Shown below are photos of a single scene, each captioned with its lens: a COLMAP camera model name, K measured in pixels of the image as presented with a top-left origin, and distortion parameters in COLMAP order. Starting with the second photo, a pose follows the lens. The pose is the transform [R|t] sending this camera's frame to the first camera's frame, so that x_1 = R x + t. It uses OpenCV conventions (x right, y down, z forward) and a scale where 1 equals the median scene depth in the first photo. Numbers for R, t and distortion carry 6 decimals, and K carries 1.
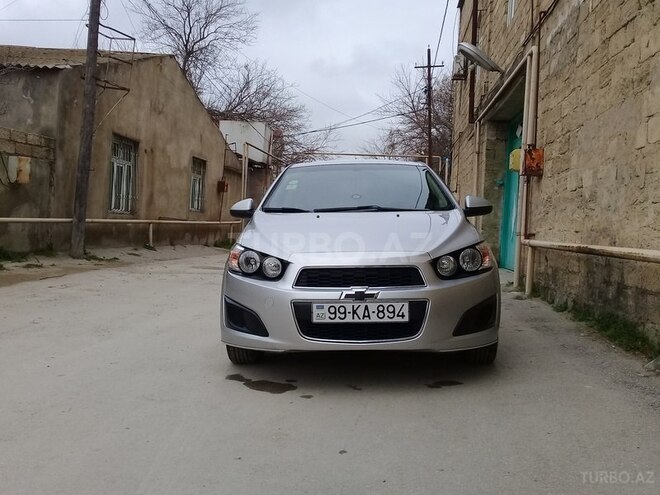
lens RADIAL K [[659.7, 0, 330.0], [0, 659.7, 247.5], [0, 0, 1]] dist [0.124561, -0.294739]
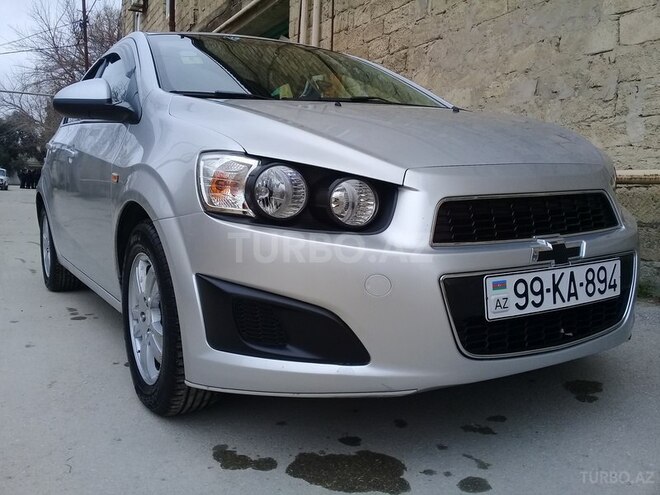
lens RADIAL K [[605.4, 0, 322.7], [0, 605.4, 239.4], [0, 0, 1]] dist [0.102889, -0.202121]
pose [[0.843905, -0.057943, 0.533355, -0.233603], [0.020605, 0.996918, 0.075702, 0.017587], [-0.536097, -0.052895, 0.842498, 0.495238]]
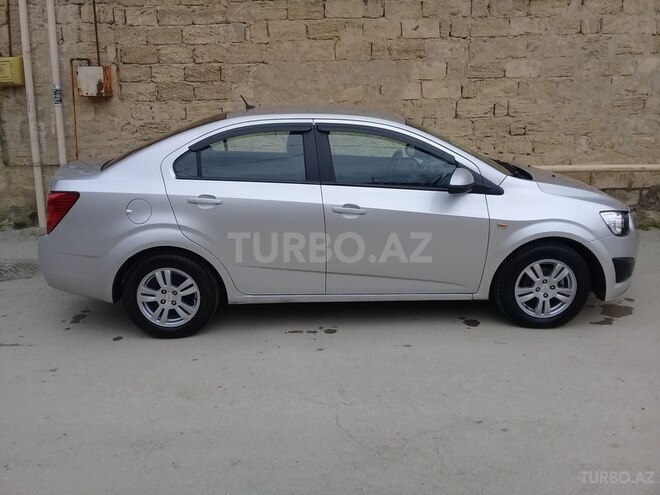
lens RADIAL K [[605.4, 0, 322.7], [0, 605.4, 239.4], [0, 0, 1]] dist [0.102889, -0.202121]
pose [[-0.060767, -0.250951, 0.966091, -0.876422], [0.042100, 0.966374, 0.253673, -0.188711], [-0.997264, 0.056087, -0.048159, 1.201223]]
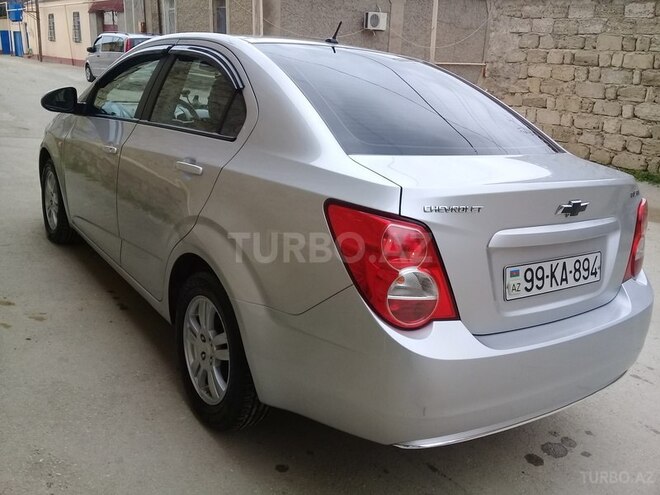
lens RADIAL K [[605.4, 0, 322.7], [0, 605.4, 239.4], [0, 0, 1]] dist [0.102889, -0.202121]
pose [[-0.797332, 0.104644, -0.594400, 0.414005], [-0.095462, 0.950591, 0.295404, -0.145349], [0.595943, 0.292278, -0.747948, 1.730190]]
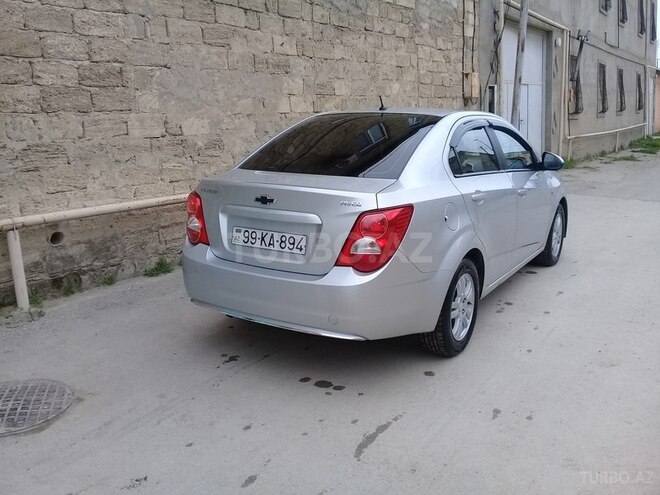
lens RADIAL K [[605.4, 0, 322.7], [0, 605.4, 239.4], [0, 0, 1]] dist [0.102889, -0.202121]
pose [[-0.860284, -0.096329, 0.500631, -0.325423], [0.023780, 0.973336, 0.228149, -0.171752], [-0.509260, 0.208178, -0.835055, 2.054810]]
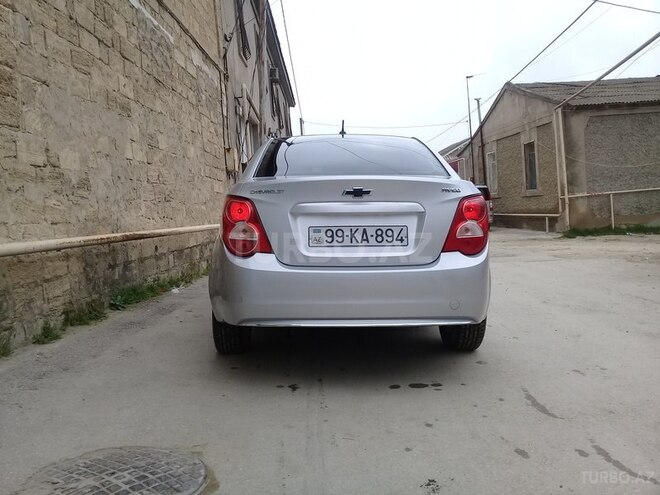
lens RADIAL K [[605.4, 0, 322.7], [0, 605.4, 239.4], [0, 0, 1]] dist [0.102889, -0.202121]
pose [[-0.998192, 0.020498, -0.056500, 0.131099], [0.016458, 0.997337, 0.071049, -0.062435], [0.057806, 0.069990, -0.995871, 2.147927]]
